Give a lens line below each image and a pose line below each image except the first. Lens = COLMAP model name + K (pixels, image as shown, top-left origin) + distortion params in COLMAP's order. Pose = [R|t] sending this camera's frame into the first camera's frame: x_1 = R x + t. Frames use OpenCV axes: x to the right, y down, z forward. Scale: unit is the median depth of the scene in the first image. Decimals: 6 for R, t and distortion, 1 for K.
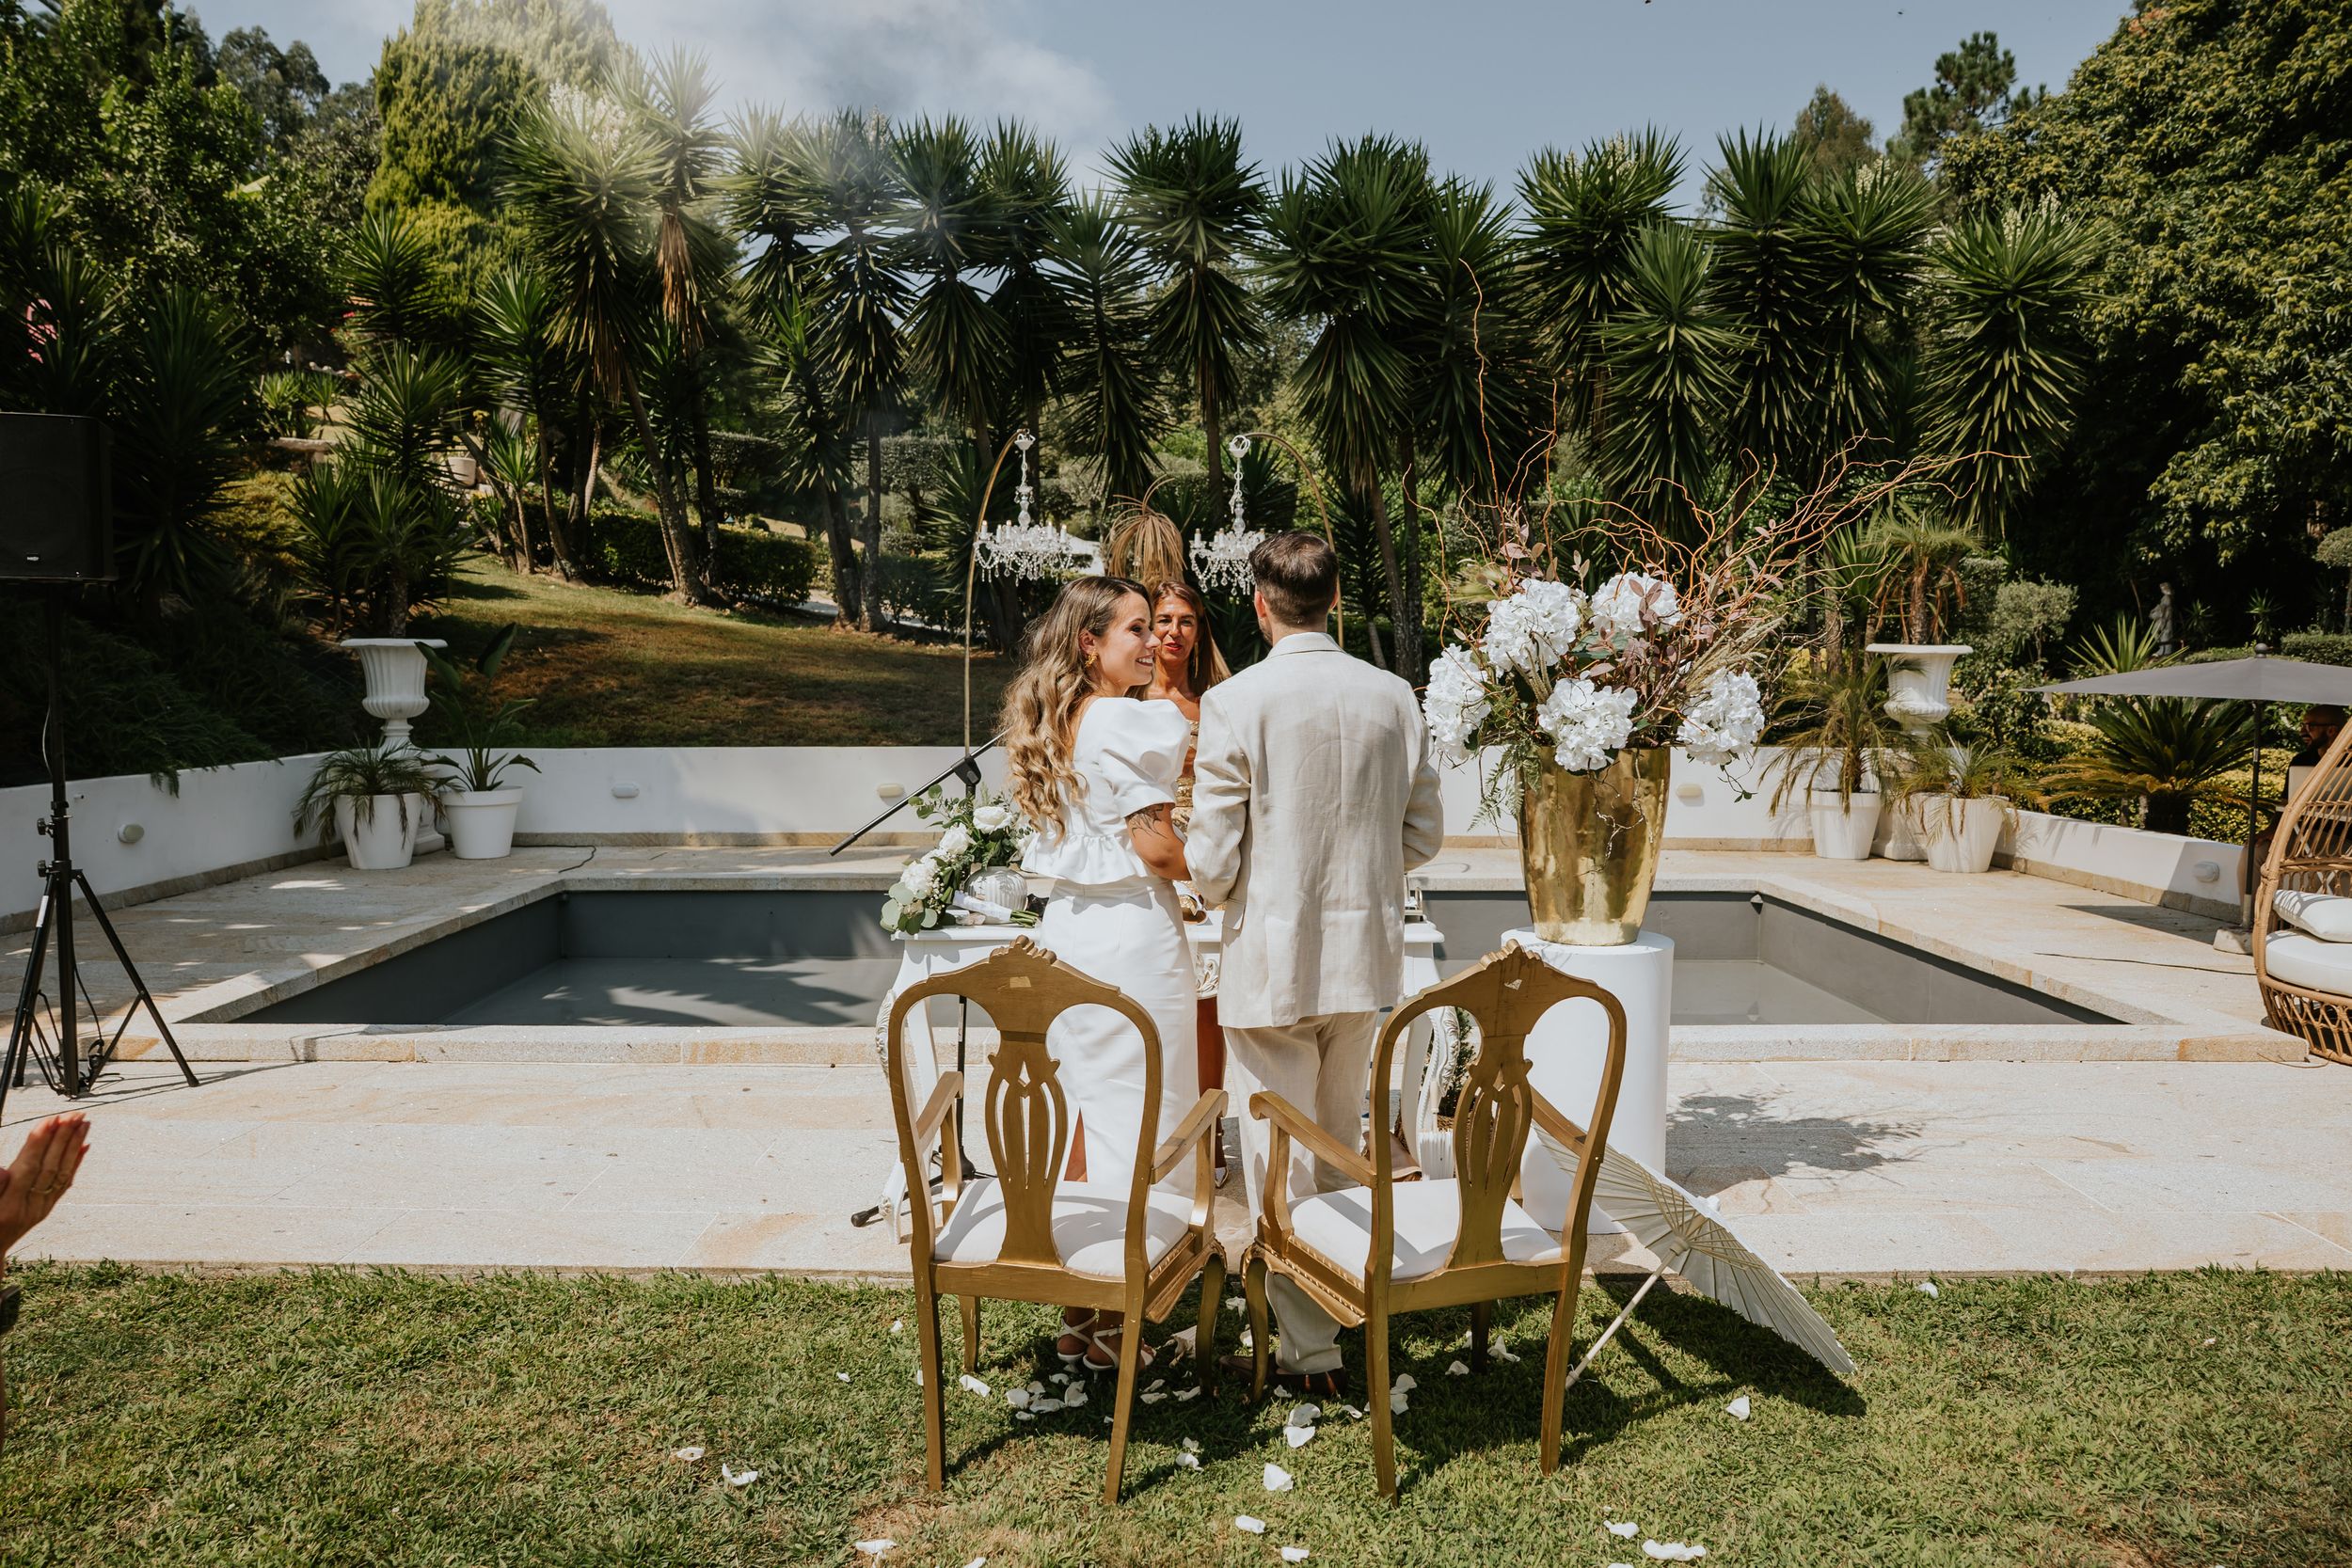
lens RADIAL K [[1622.5, 0, 1175.2], [0, 1622.5, 788.5], [0, 0, 1]] dist [-0.007621, -0.002483]
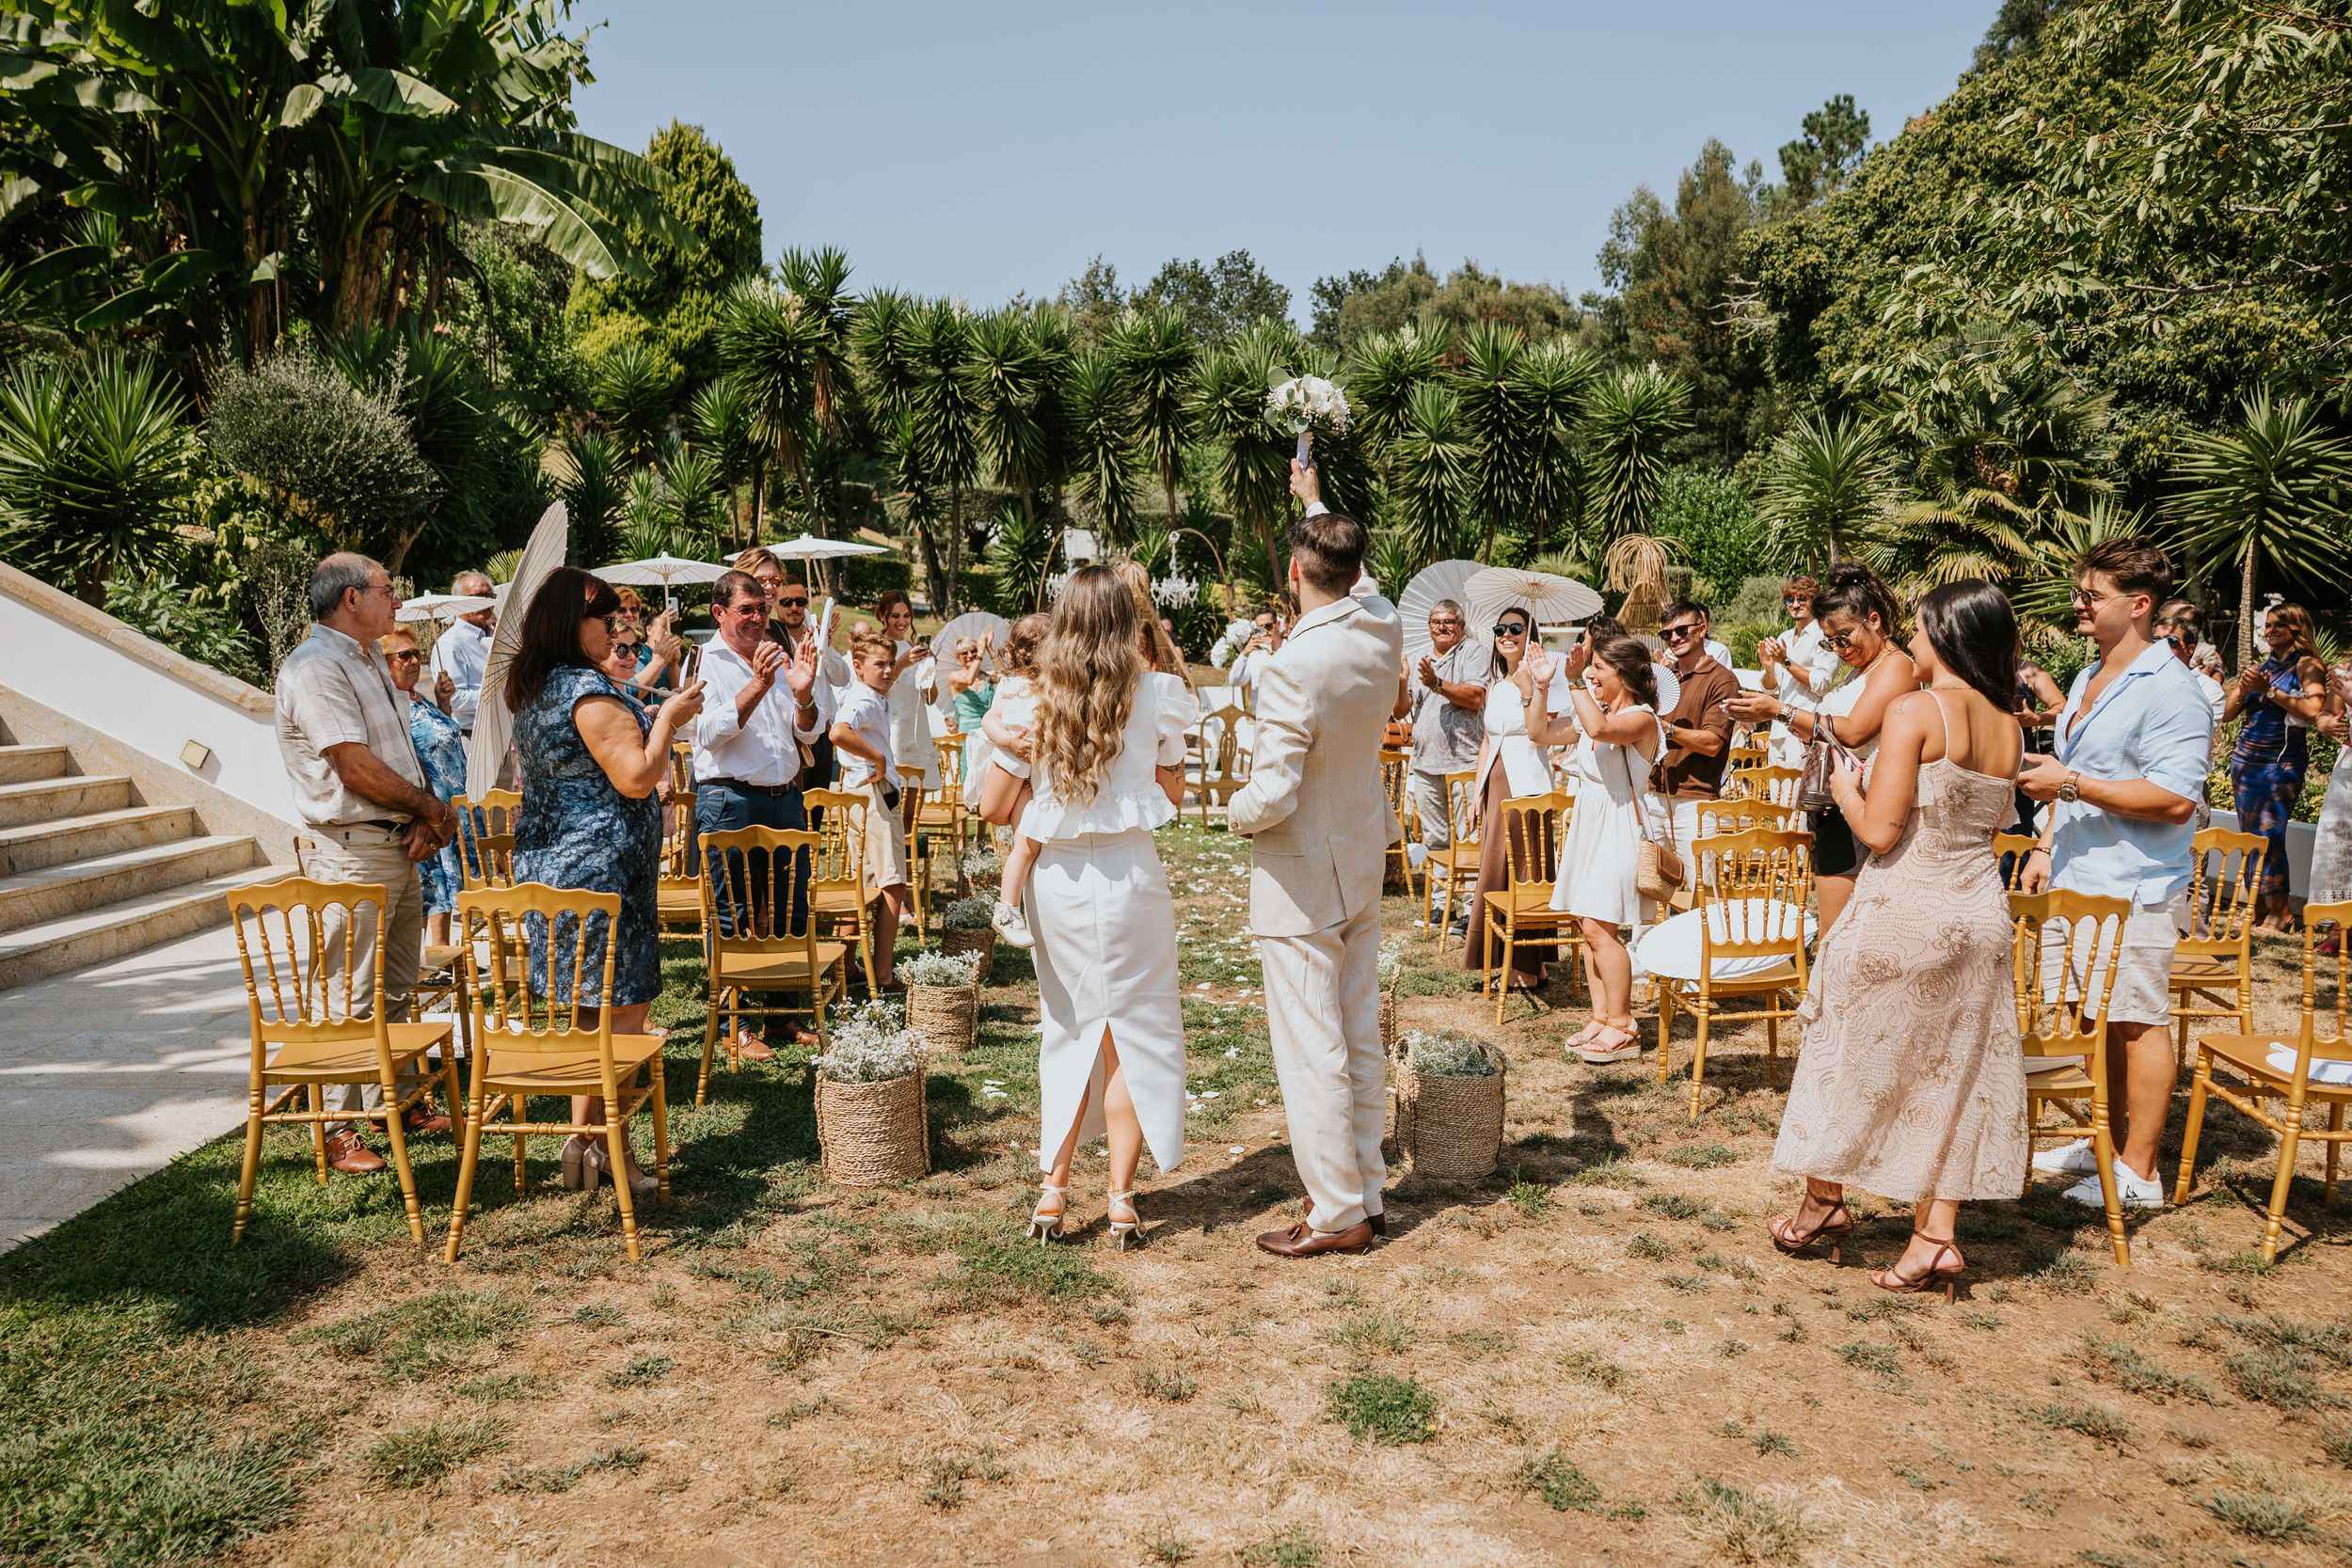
lens RADIAL K [[1622.5, 0, 1179.9], [0, 1622.5, 781.1], [0, 0, 1]] dist [-0.007621, -0.002483]
pose [[0.999921, -0.009887, 0.007733, 0.010250], [0.009800, 0.999889, 0.011183, 0.029262], [-0.007842, -0.011107, 0.999908, -0.401745]]
